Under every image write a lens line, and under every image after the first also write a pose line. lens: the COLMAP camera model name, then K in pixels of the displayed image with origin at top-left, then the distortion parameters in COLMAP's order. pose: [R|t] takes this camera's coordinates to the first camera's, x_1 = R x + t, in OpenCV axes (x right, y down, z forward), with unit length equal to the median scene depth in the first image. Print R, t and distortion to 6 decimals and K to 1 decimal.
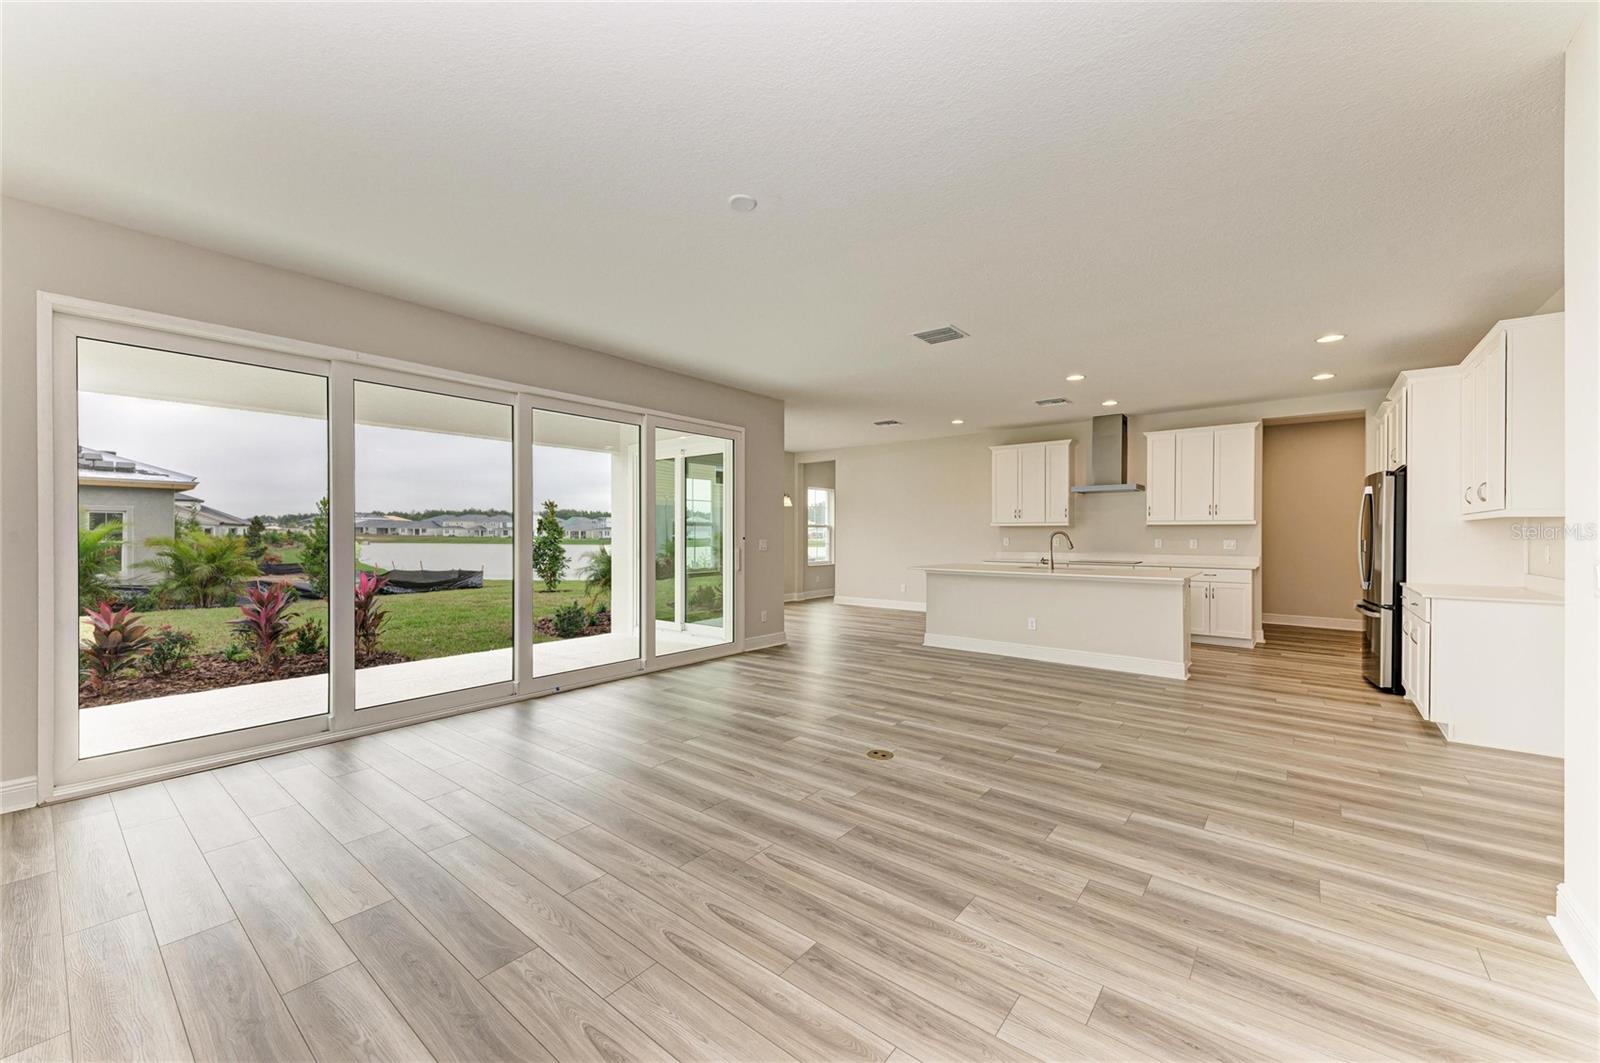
lens RADIAL K [[624.5, 0, 791.9], [0, 624.5, 536.6], [0, 0, 1]] dist [0.006996, -0.000632]
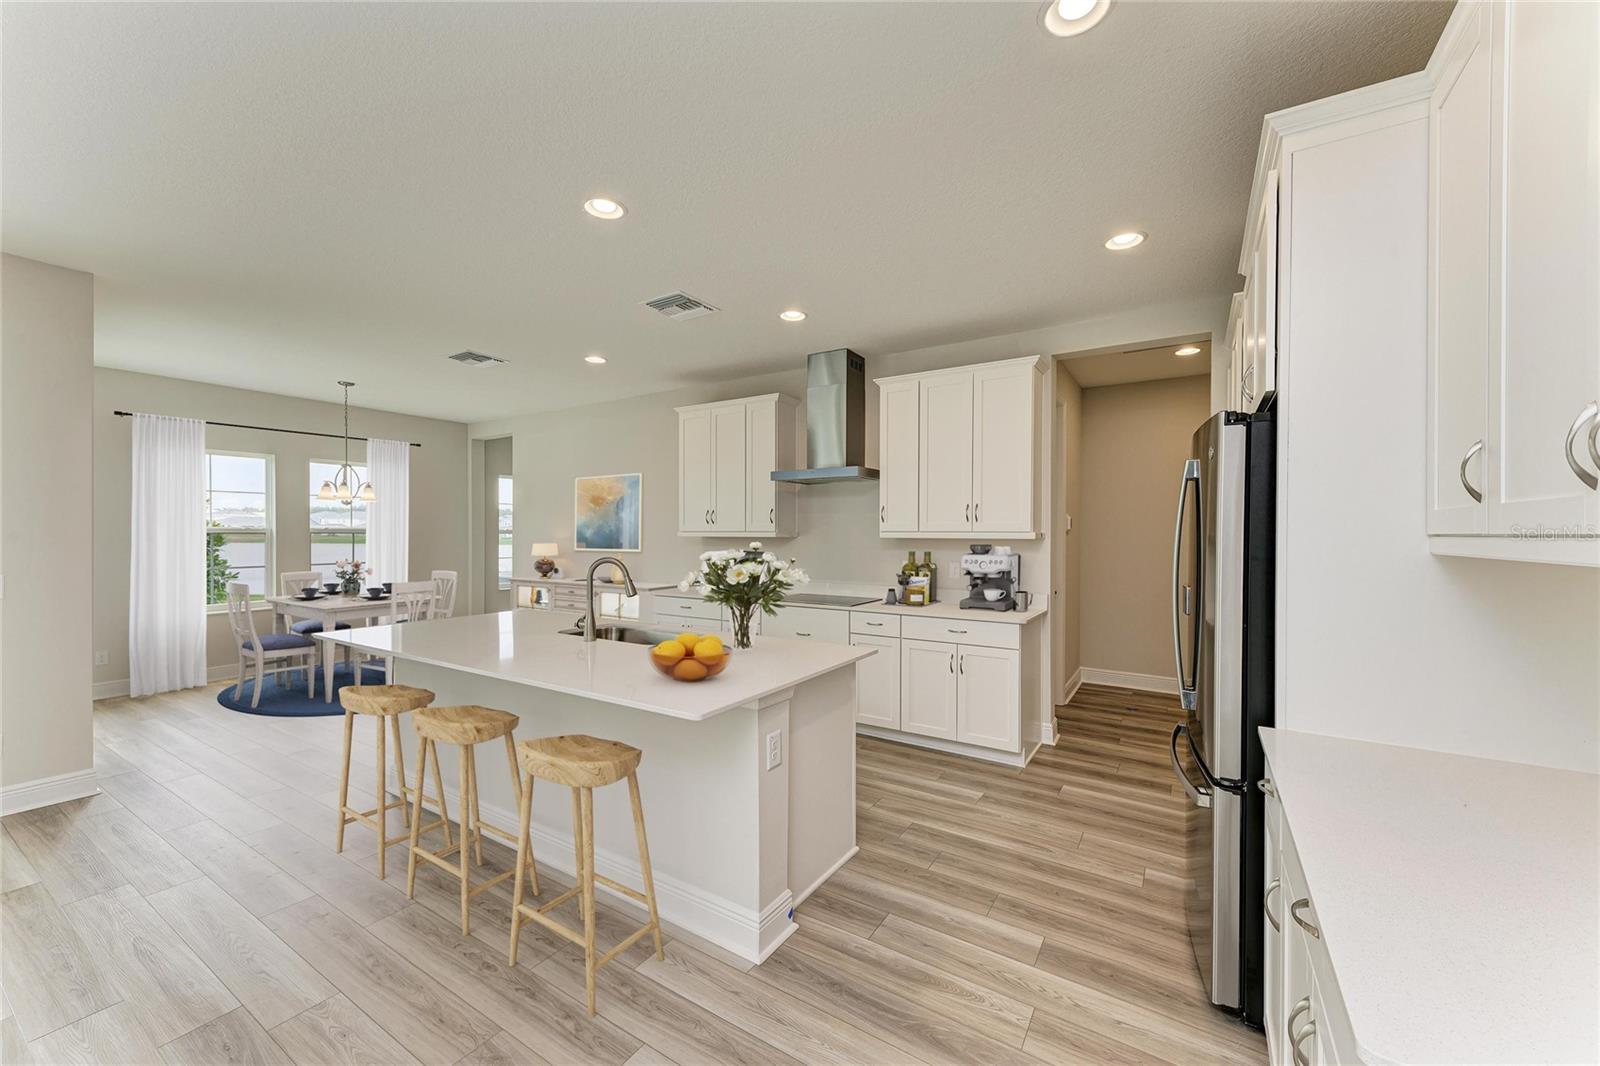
lens RADIAL K [[617.7, 0, 810.2], [0, 617.7, 538.6], [0, 0, 1]] dist [0.005646, 0.000164]
pose [[0.991466, 0.000050, 0.130363, 0.437670], [-0.000800, 0.999983, 0.005699, -0.021457], [-0.130360, -0.005755, 0.991450, 0.447695]]
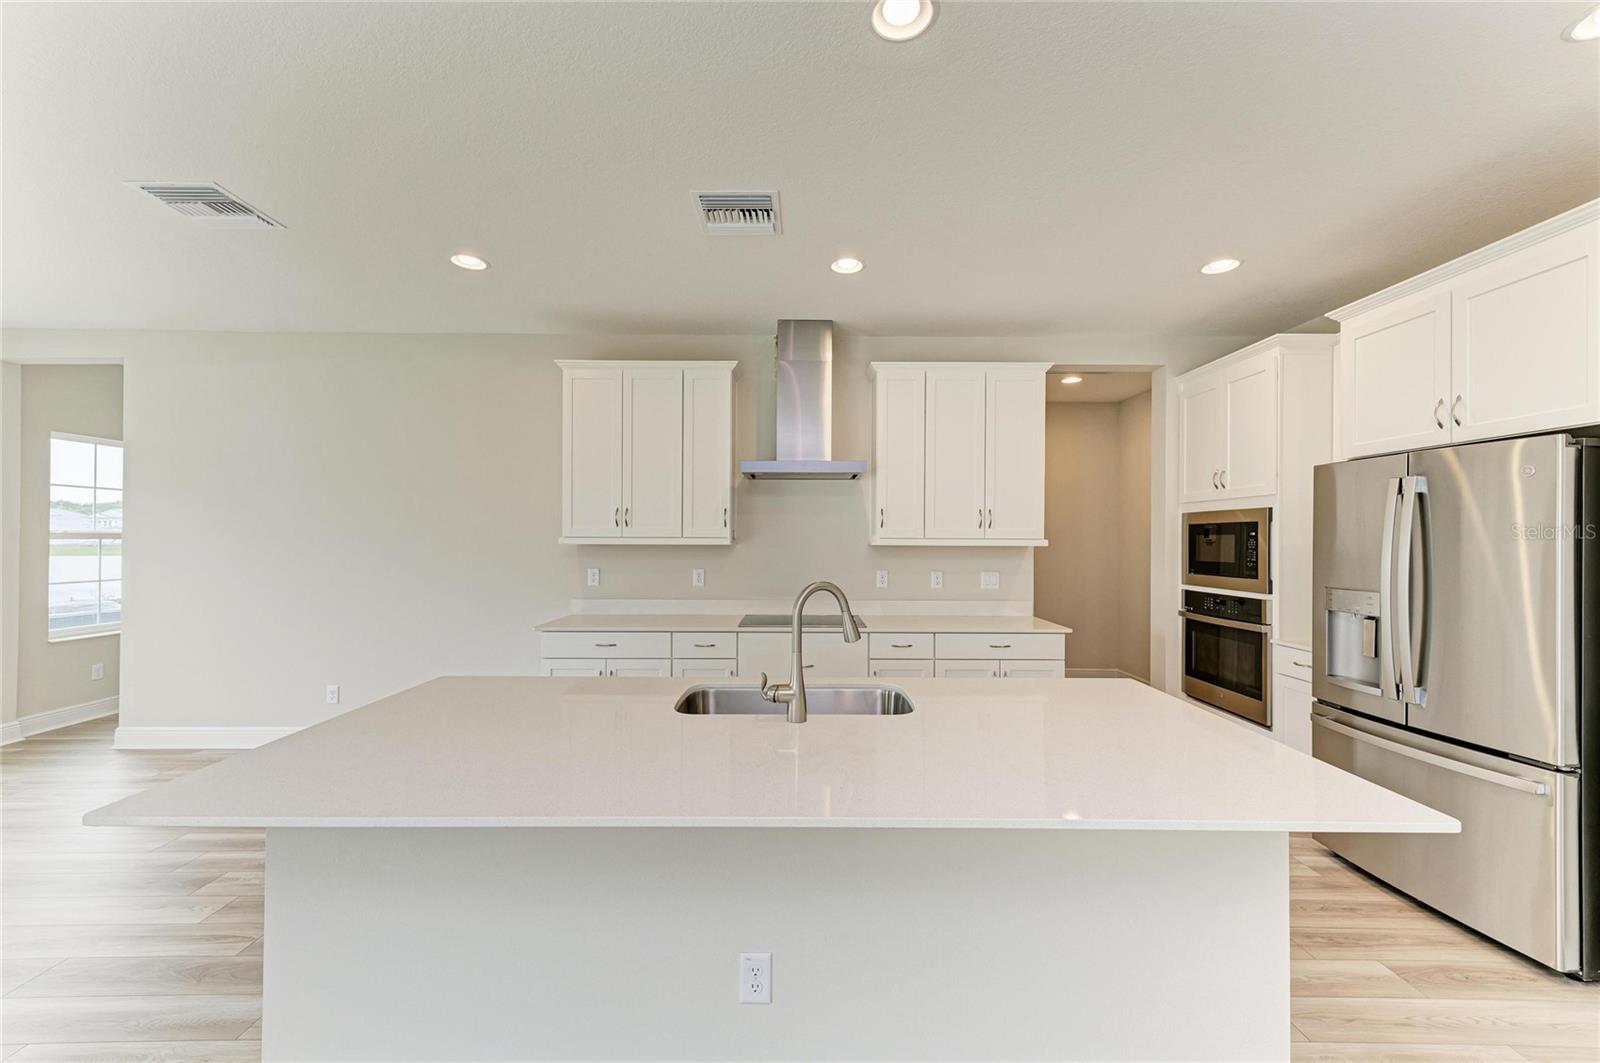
lens RADIAL K [[624.5, 0, 798.9], [0, 624.5, 538.9], [0, 0, 1]] dist [0.006996, -0.000632]
pose [[0.767659, 0.002765, 0.640852, 0.200418], [-0.001405, 0.999996, -0.002631, -0.022908], [-0.640857, 0.001120, 0.767660, 0.668660]]
